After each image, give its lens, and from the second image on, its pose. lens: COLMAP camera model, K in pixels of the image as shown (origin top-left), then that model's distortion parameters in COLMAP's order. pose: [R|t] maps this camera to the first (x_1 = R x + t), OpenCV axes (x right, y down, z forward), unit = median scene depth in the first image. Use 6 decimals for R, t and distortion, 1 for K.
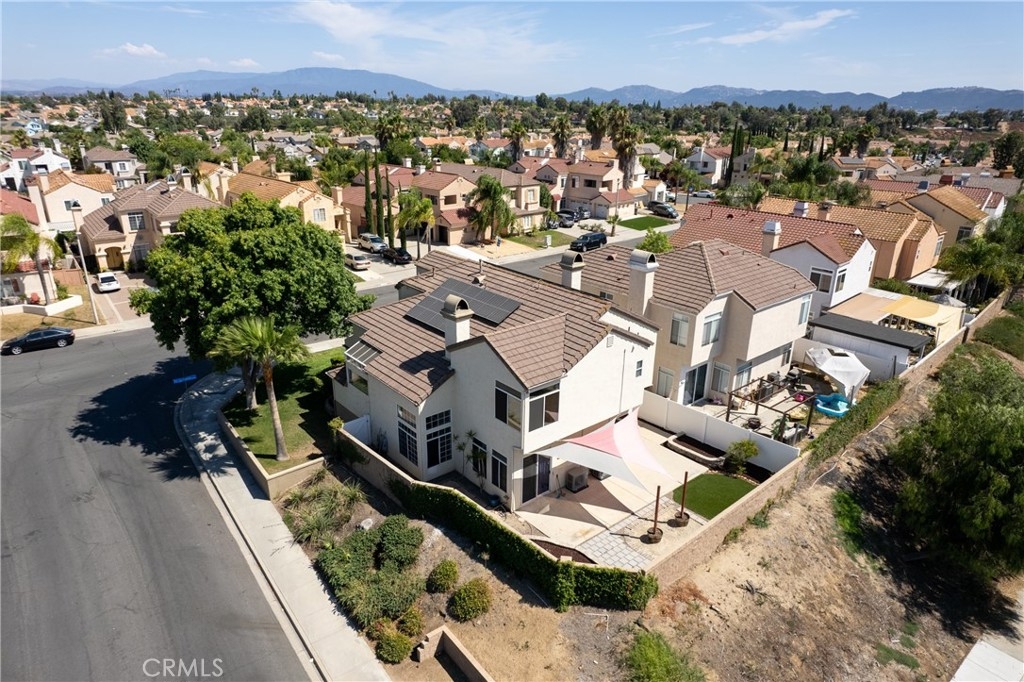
lens RADIAL K [[657.8, 0, 507.4], [0, 657.8, 347.3], [0, 0, 1]] dist [-0.087898, 0.084361]
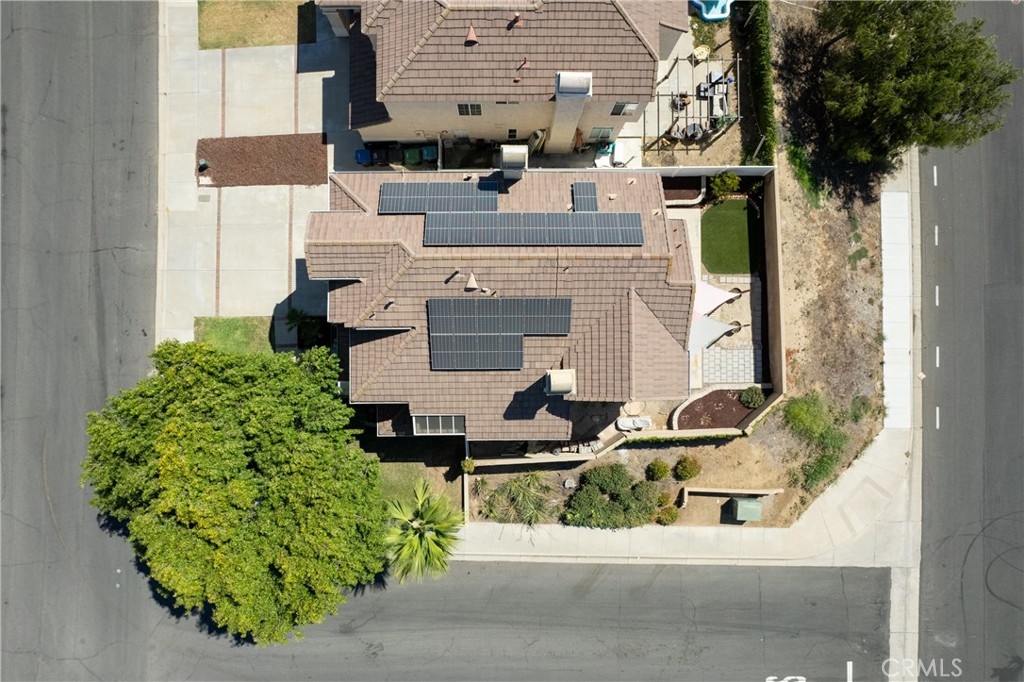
lens RADIAL K [[657.8, 0, 507.4], [0, 657.8, 347.3], [0, 0, 1]] dist [-0.087898, 0.084361]
pose [[0.634907, -0.772584, 0.002710, -0.082327], [0.275541, 0.229713, 0.933439, -0.887690], [-0.721783, -0.591900, 0.358725, 0.705588]]
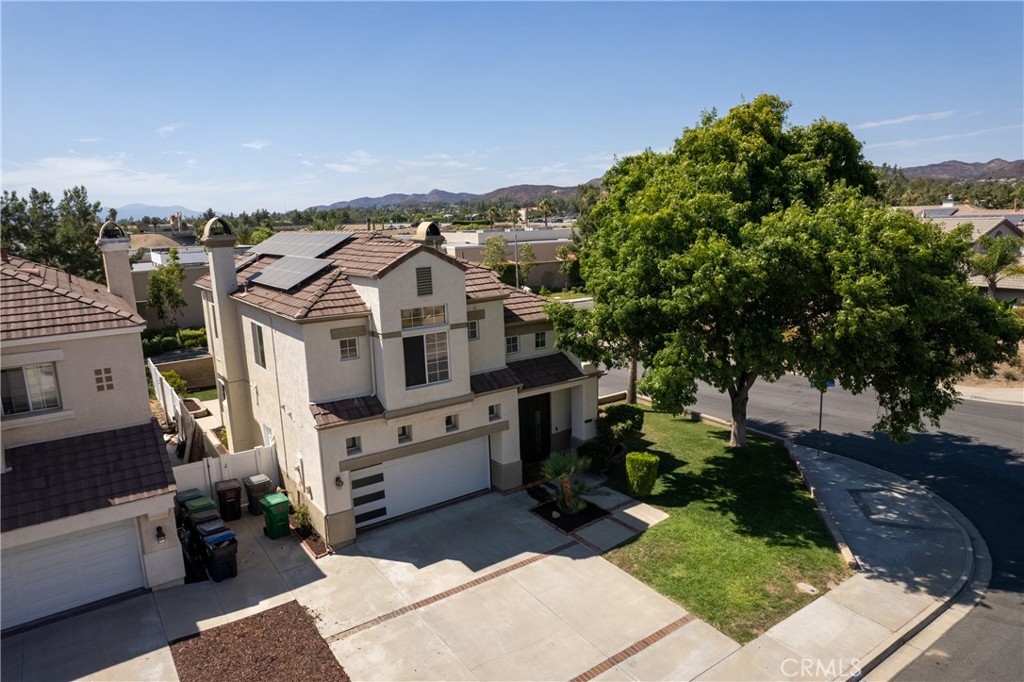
lens RADIAL K [[657.8, 0, 507.4], [0, 657.8, 347.3], [0, 0, 1]] dist [-0.087898, 0.084361]
pose [[-0.996524, 0.006991, 0.083012, -0.262198], [0.050430, 0.843765, 0.534339, -0.412033], [-0.066307, 0.536668, -0.841184, 1.797964]]
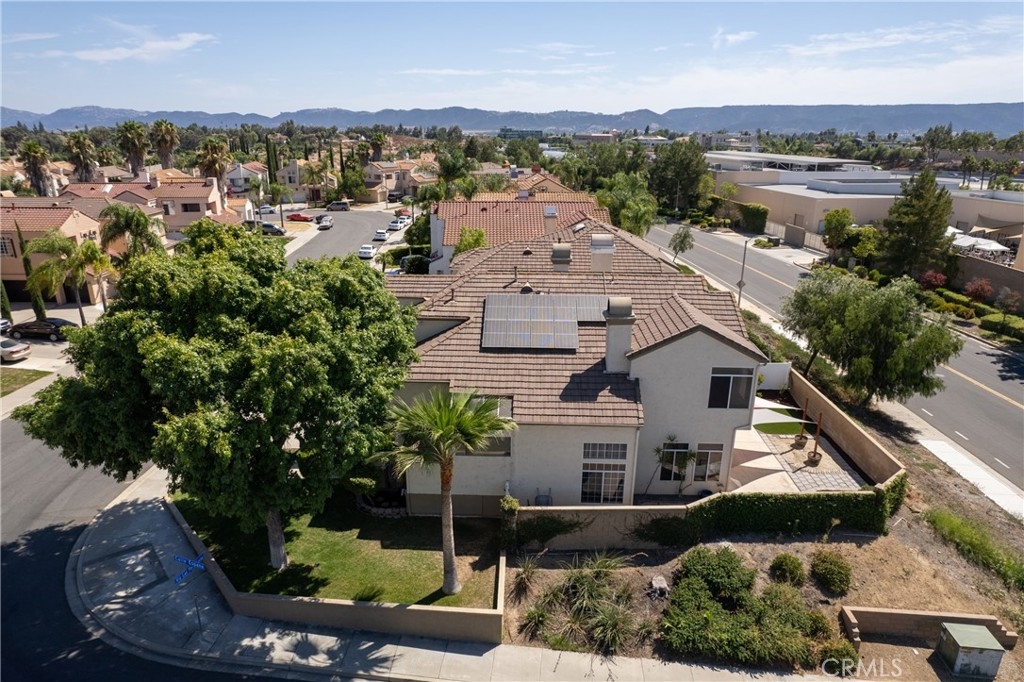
lens RADIAL K [[657.8, 0, 507.4], [0, 657.8, 347.3], [0, 0, 1]] dist [-0.087898, 0.084361]
pose [[0.662539, -0.247804, 0.706849, -0.756266], [0.268045, 0.959633, 0.085182, -0.119728], [-0.699425, 0.133031, 0.702217, 0.464085]]
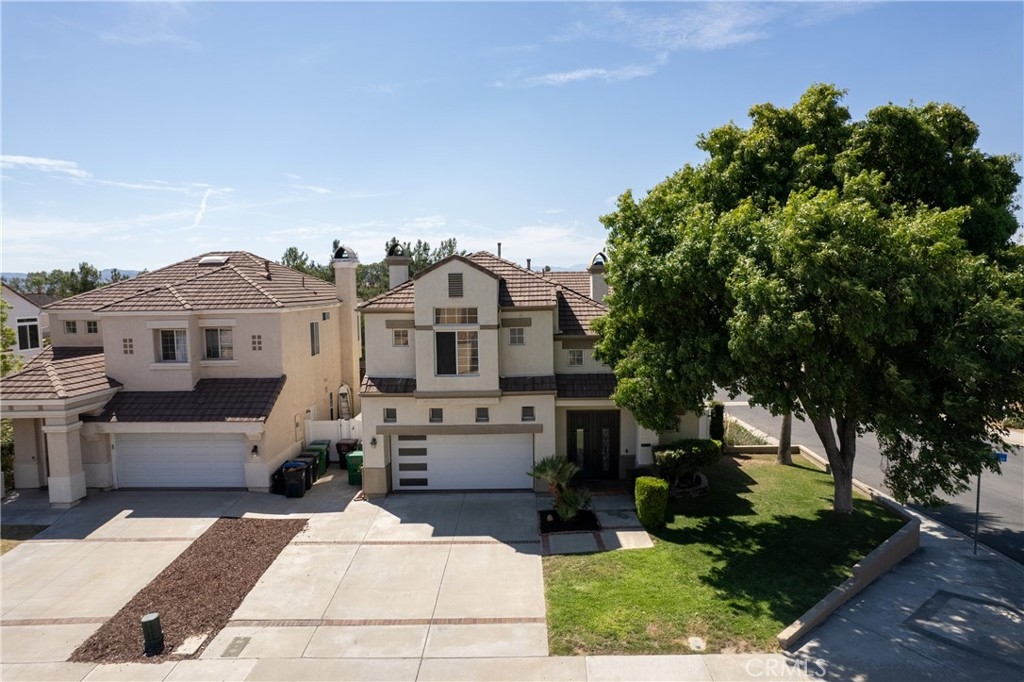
lens RADIAL K [[657.8, 0, 507.4], [0, 657.8, 347.3], [0, 0, 1]] dist [-0.087898, 0.084361]
pose [[-0.758648, -0.056692, 0.649030, -0.616591], [0.239695, 0.902045, 0.358971, -0.330969], [-0.605805, 0.427902, -0.670746, 1.737294]]
